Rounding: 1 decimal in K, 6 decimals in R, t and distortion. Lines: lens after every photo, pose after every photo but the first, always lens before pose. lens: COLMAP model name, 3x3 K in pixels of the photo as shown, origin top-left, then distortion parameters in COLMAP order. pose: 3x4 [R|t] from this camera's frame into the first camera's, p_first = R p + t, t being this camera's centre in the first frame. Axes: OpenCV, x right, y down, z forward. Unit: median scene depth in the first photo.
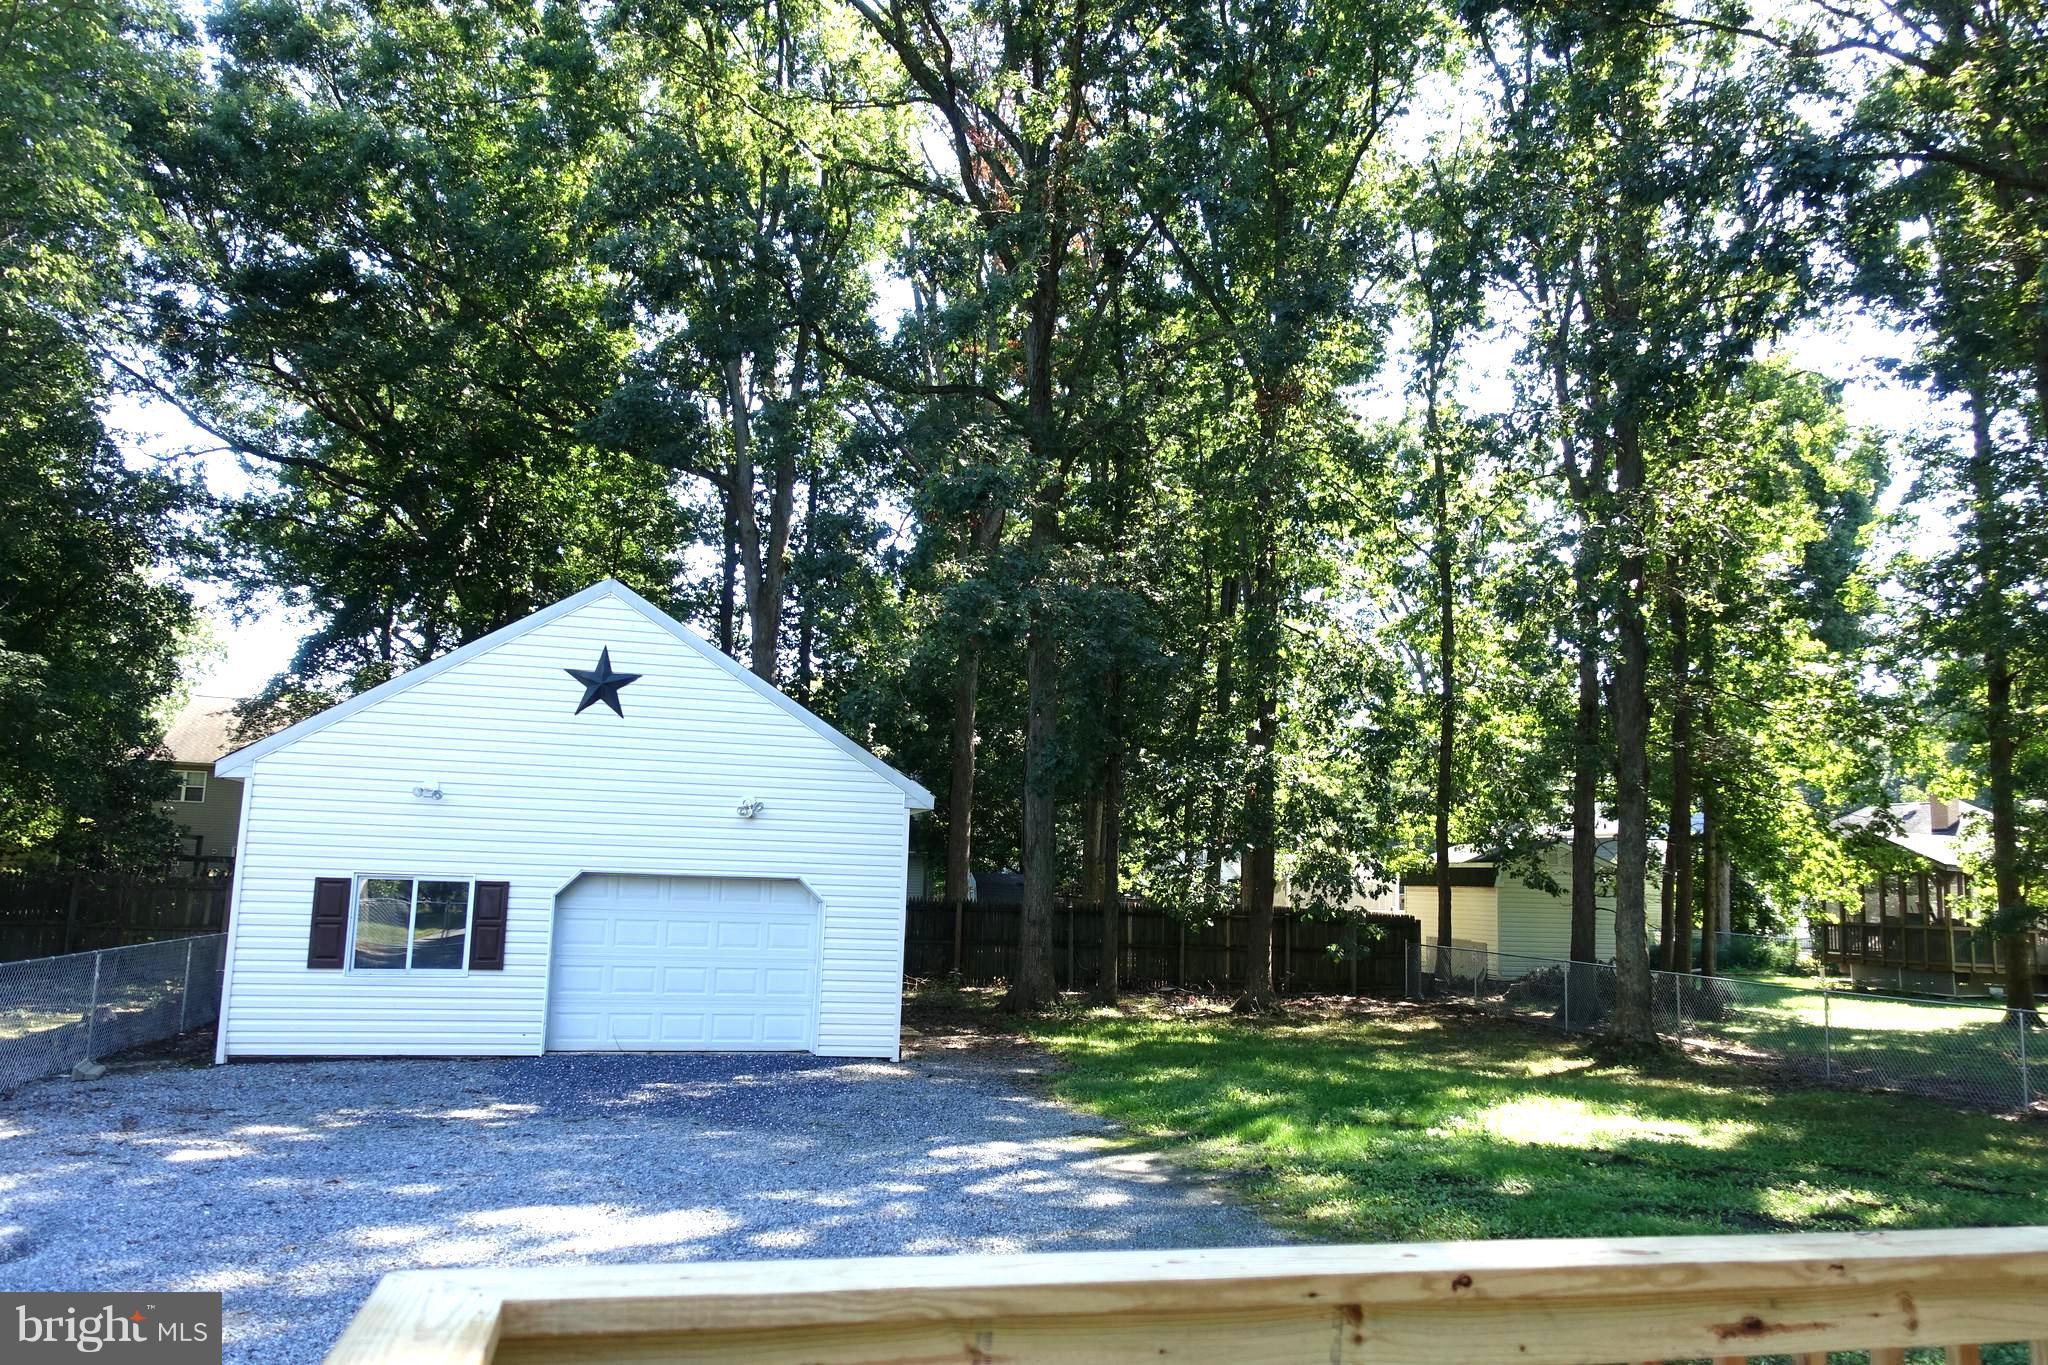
lens RADIAL K [[1440.2, 0, 1024.0], [0, 1440.2, 682.5], [0, 0, 1]] dist [0.003405, 0.003257]
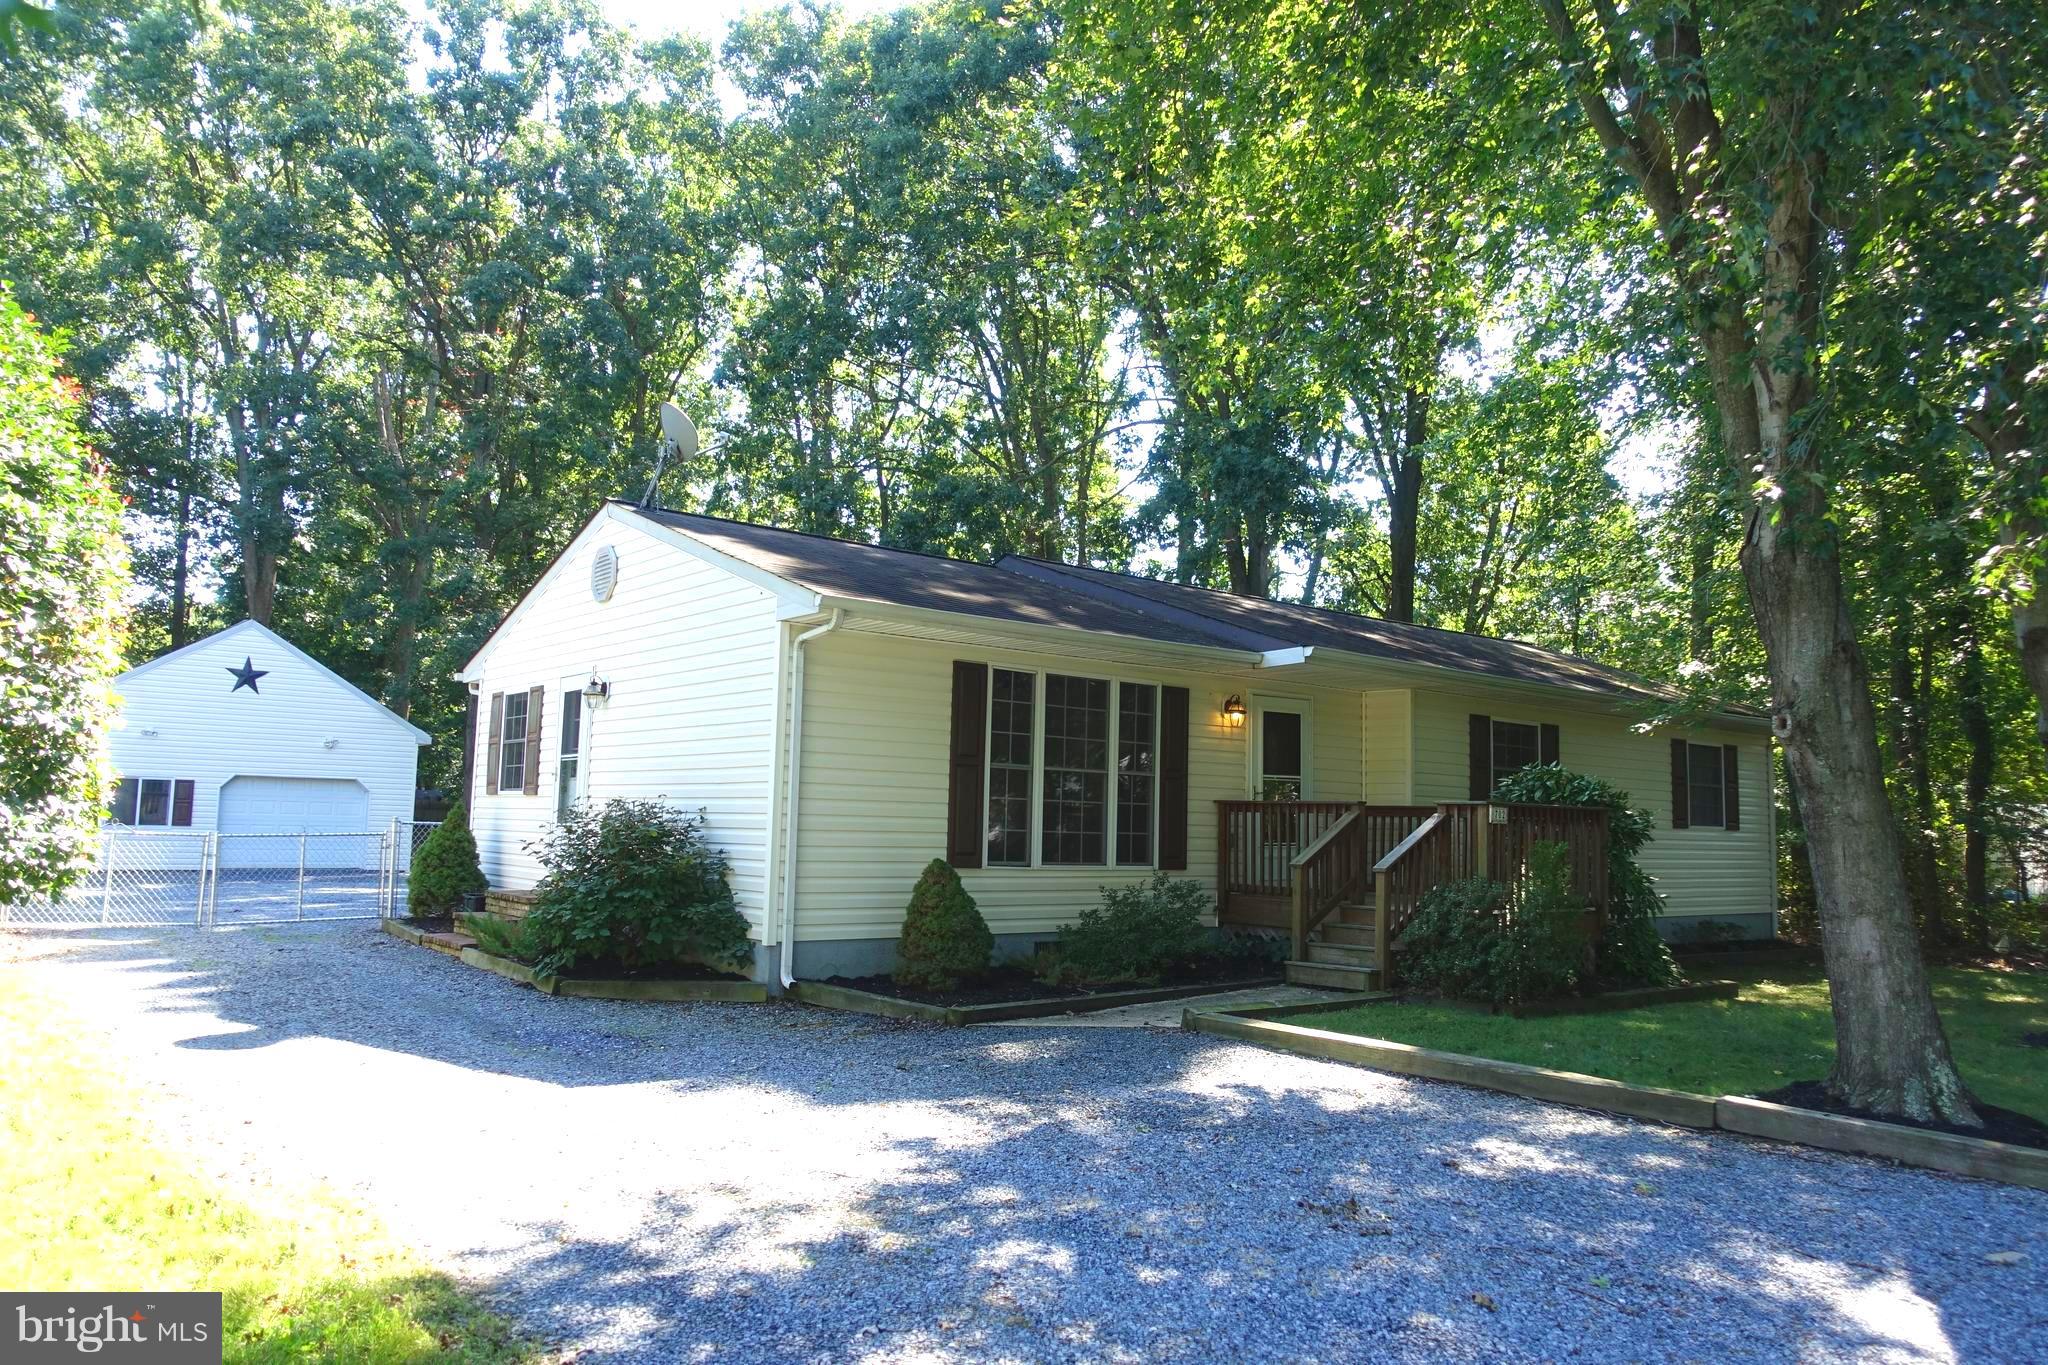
lens RADIAL K [[1446.5, 0, 1024.0], [0, 1446.5, 682.5], [0, 0, 1]] dist [0.005131, 0.003549]
pose [[0.912725, 0.029193, 0.407530, -0.093627], [-0.049289, 0.998027, 0.038898, -0.078147], [-0.405590, -0.055590, 0.912363, -0.779335]]
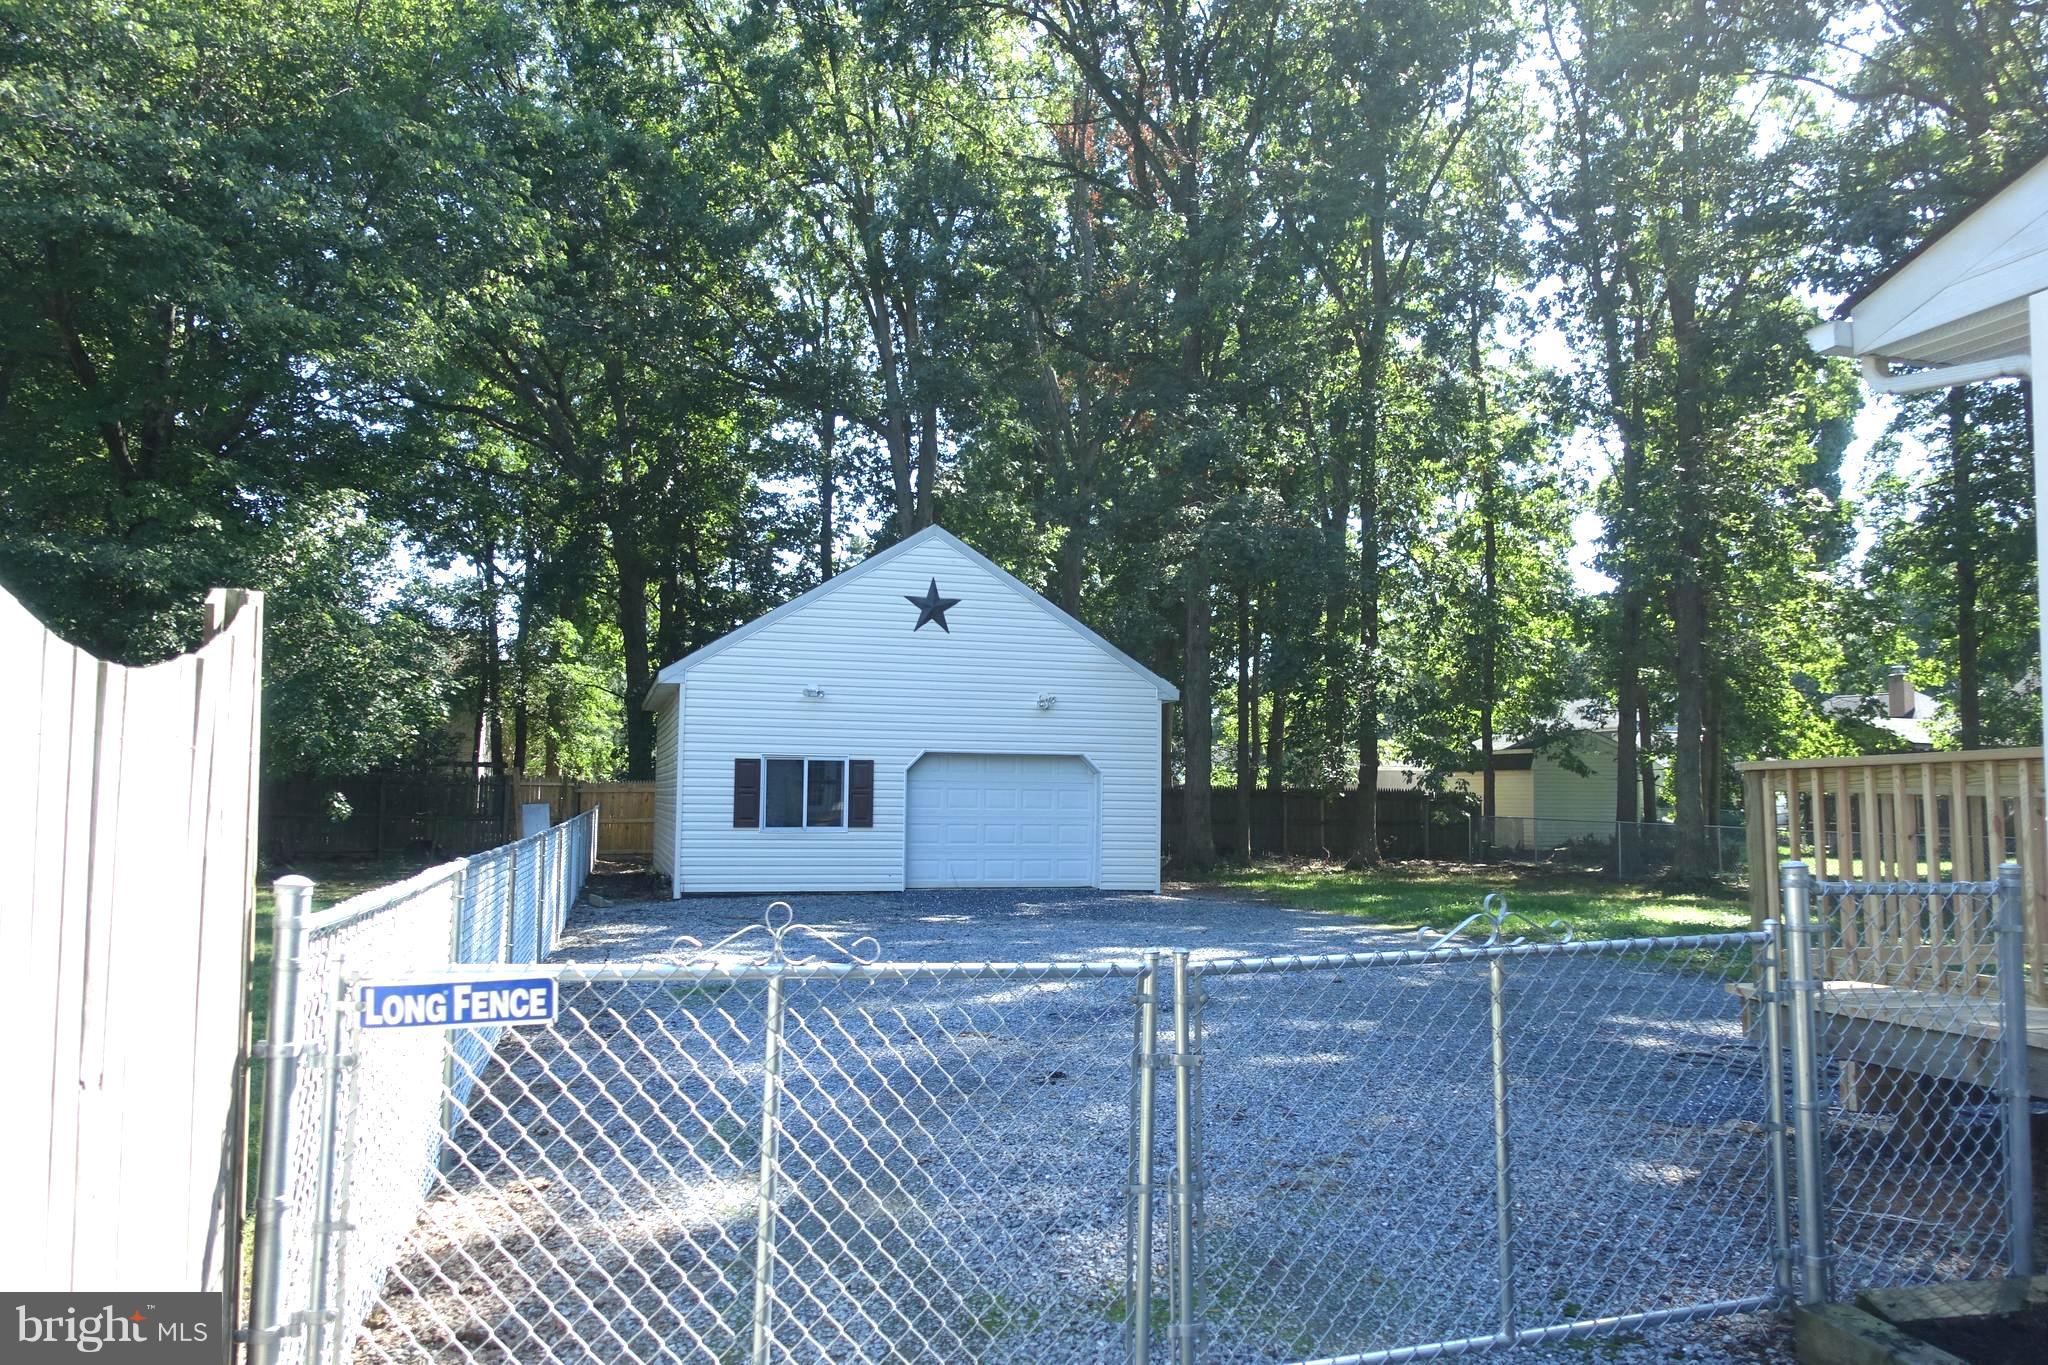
lens RADIAL K [[1442.5, 0, 1024.0], [0, 1442.5, 682.5], [0, 0, 1]] dist [0.002568, 0.000624]
pose [[0.999284, -0.017934, 0.033312, -0.174137], [0.015933, 0.998107, 0.059399, -0.004707], [-0.034314, -0.058826, 0.997678, -0.199495]]
